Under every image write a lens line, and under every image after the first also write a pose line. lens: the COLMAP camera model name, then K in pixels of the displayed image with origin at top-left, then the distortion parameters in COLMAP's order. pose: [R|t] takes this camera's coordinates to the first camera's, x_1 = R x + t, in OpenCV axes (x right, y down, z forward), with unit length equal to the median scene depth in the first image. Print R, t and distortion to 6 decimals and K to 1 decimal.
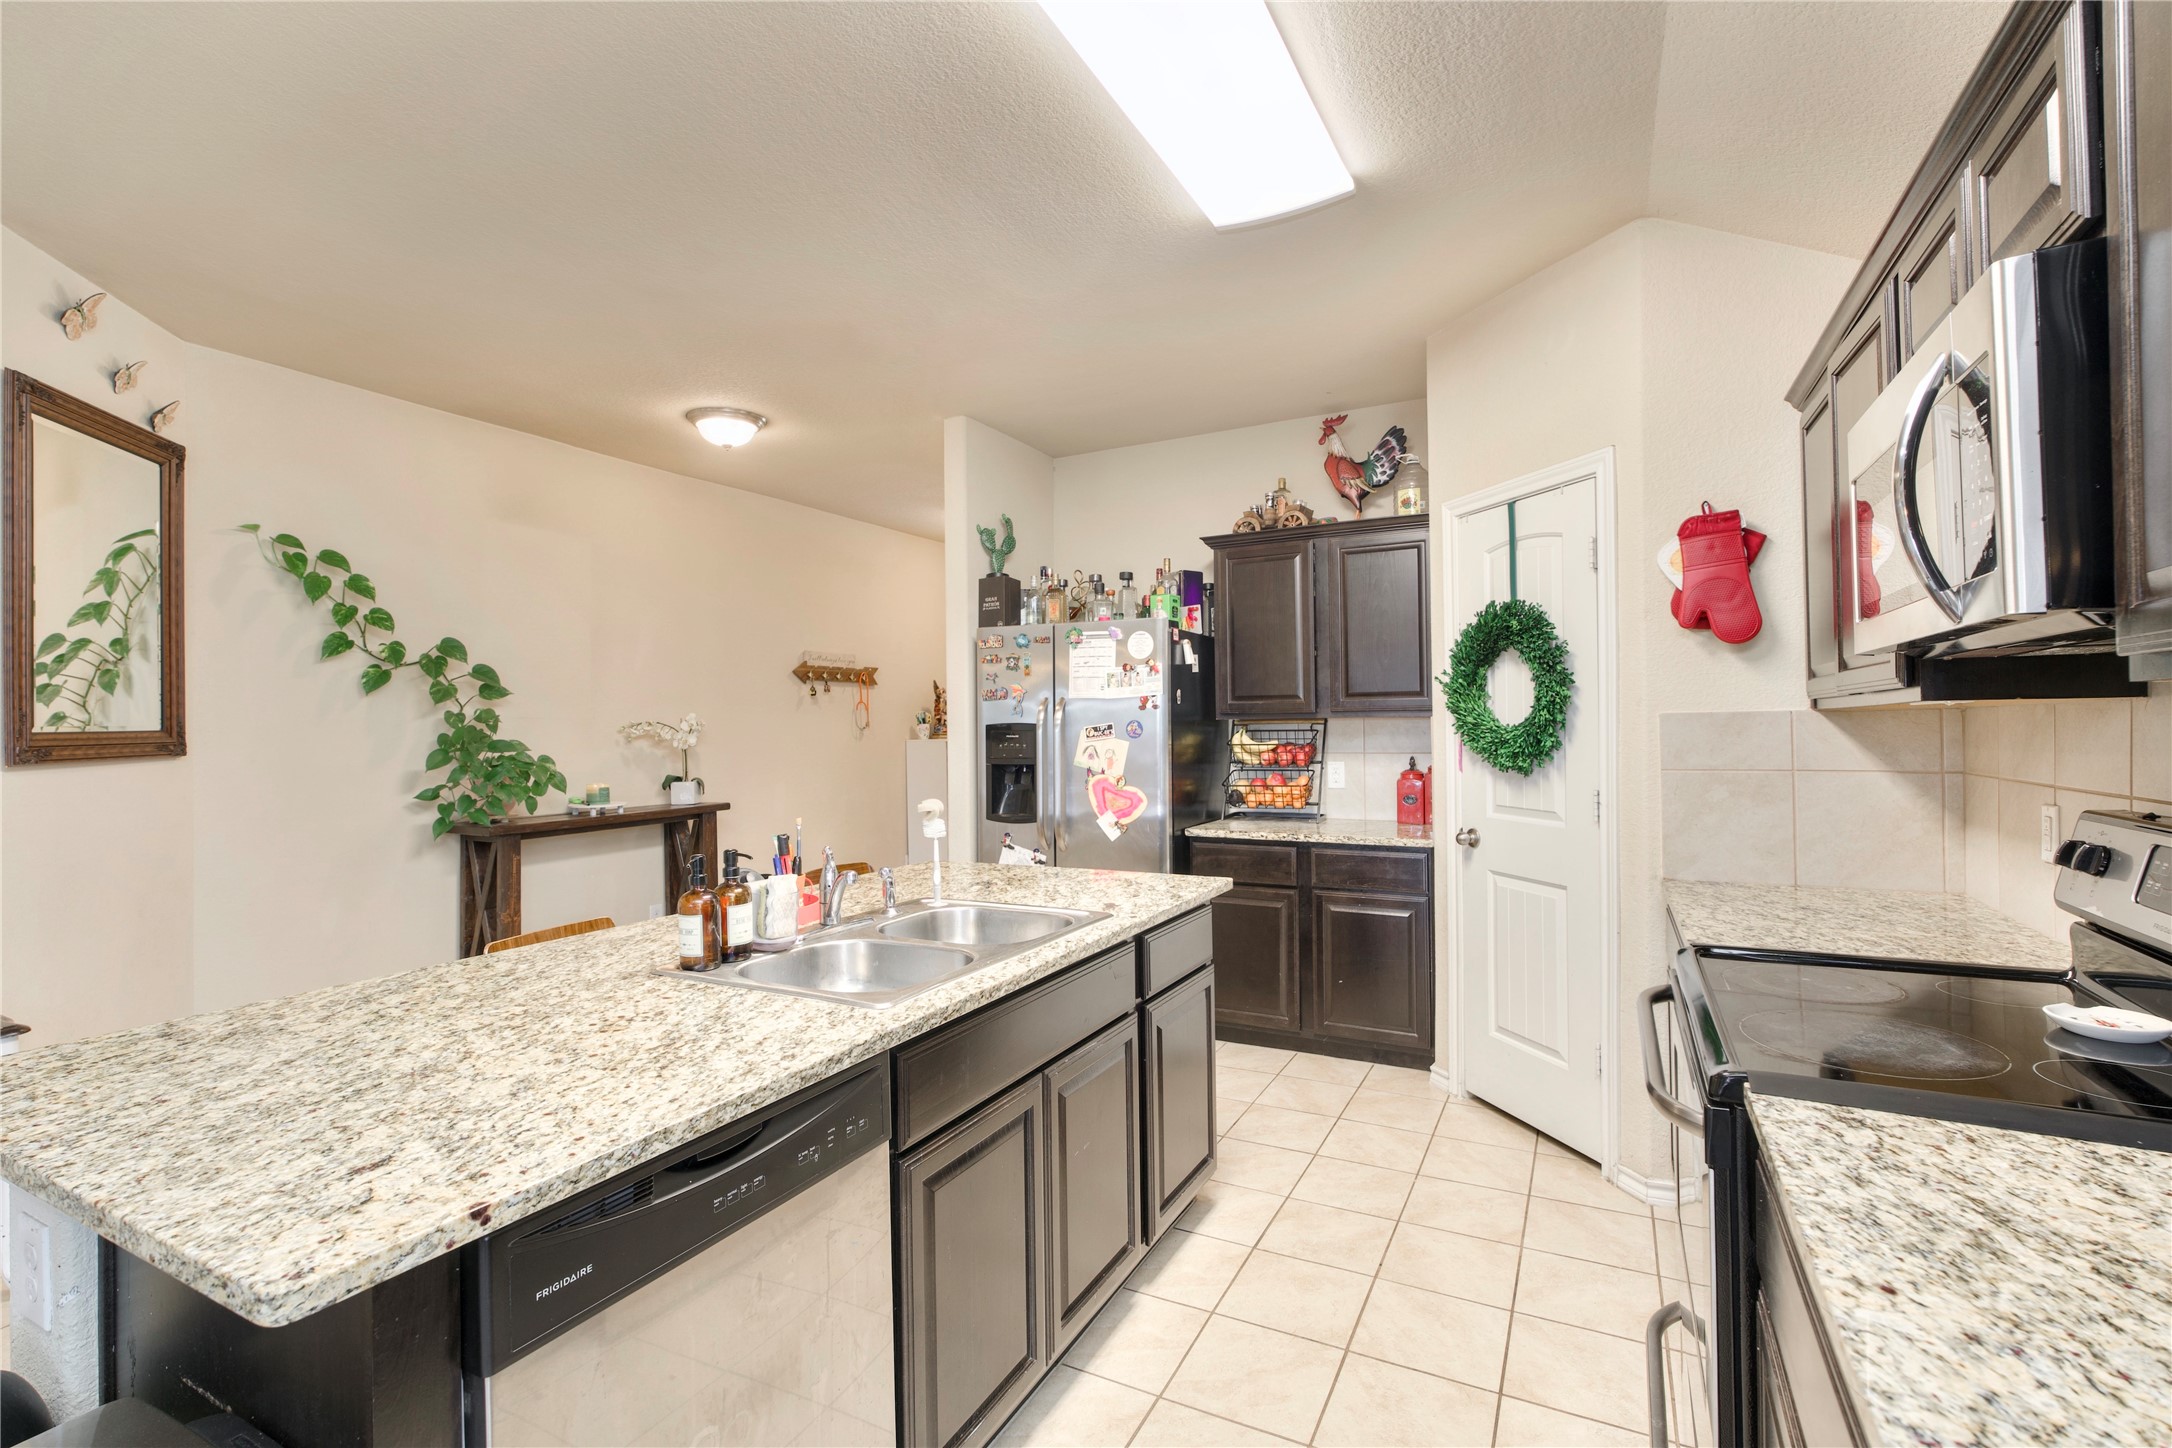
lens RADIAL K [[972.0, 0, 1092.1], [0, 972.0, 716.9], [0, 0, 1]] dist [-0.010092, 0.000854]
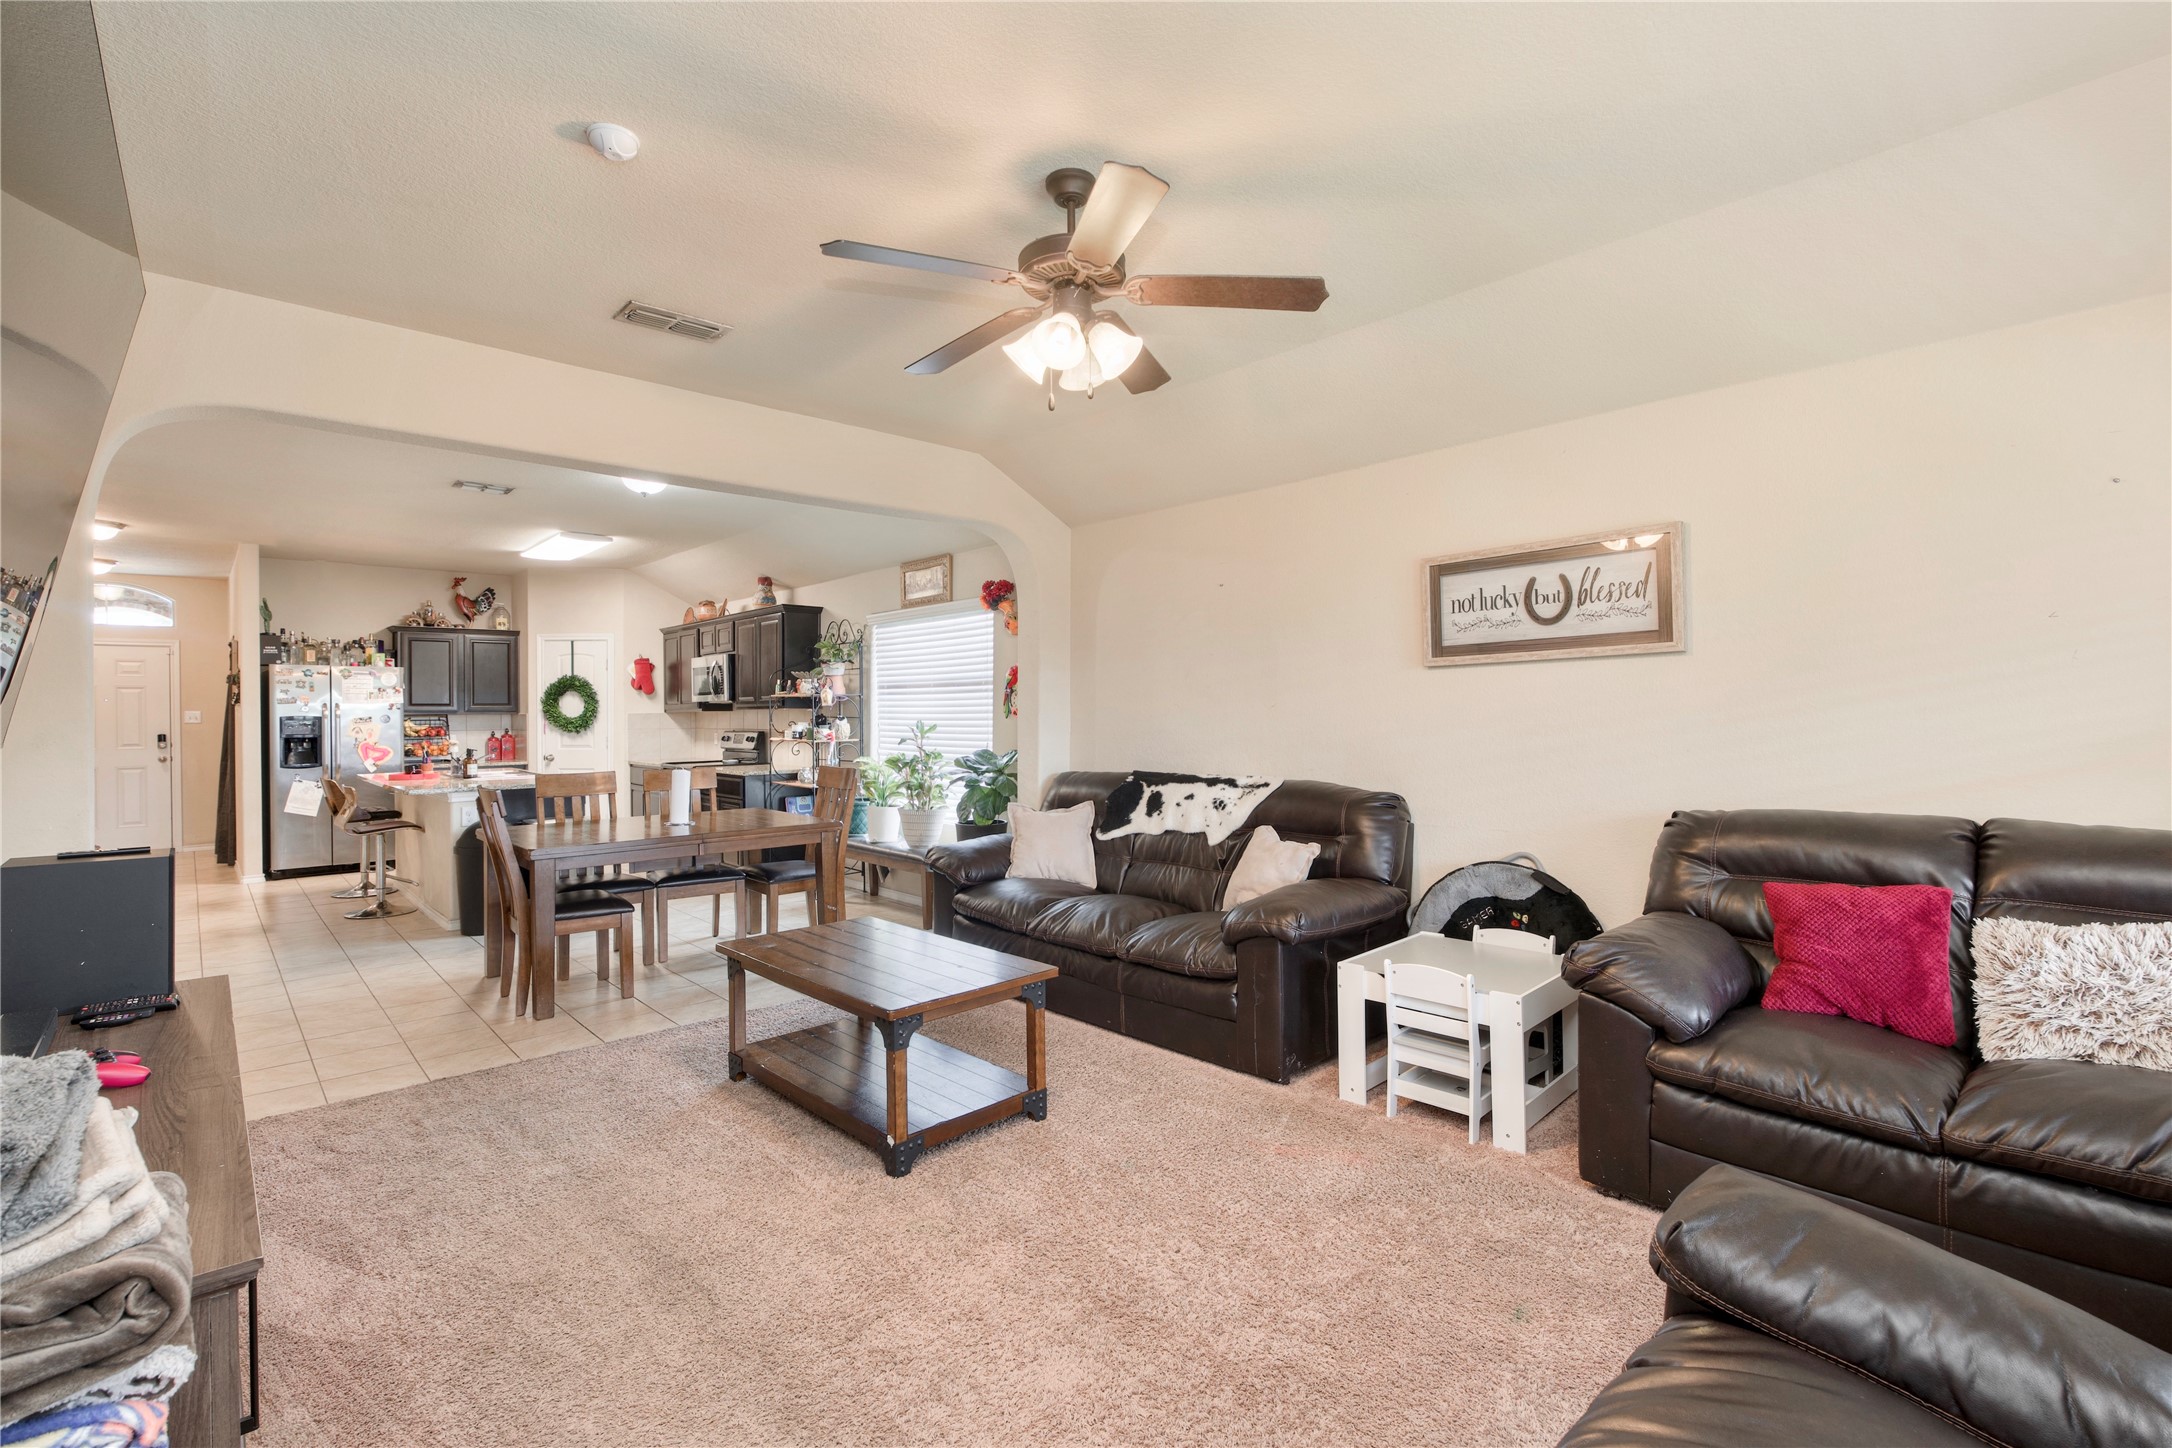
lens RADIAL K [[972.0, 0, 1079.7], [0, 972.0, 708.2], [0, 0, 1]] dist [-0.010092, 0.000854]
pose [[0.334881, 0.008021, 0.942226, -1.821957], [-0.003773, 0.999967, -0.007172, -0.002131], [-0.942253, -0.001153, 0.334900, -1.438465]]
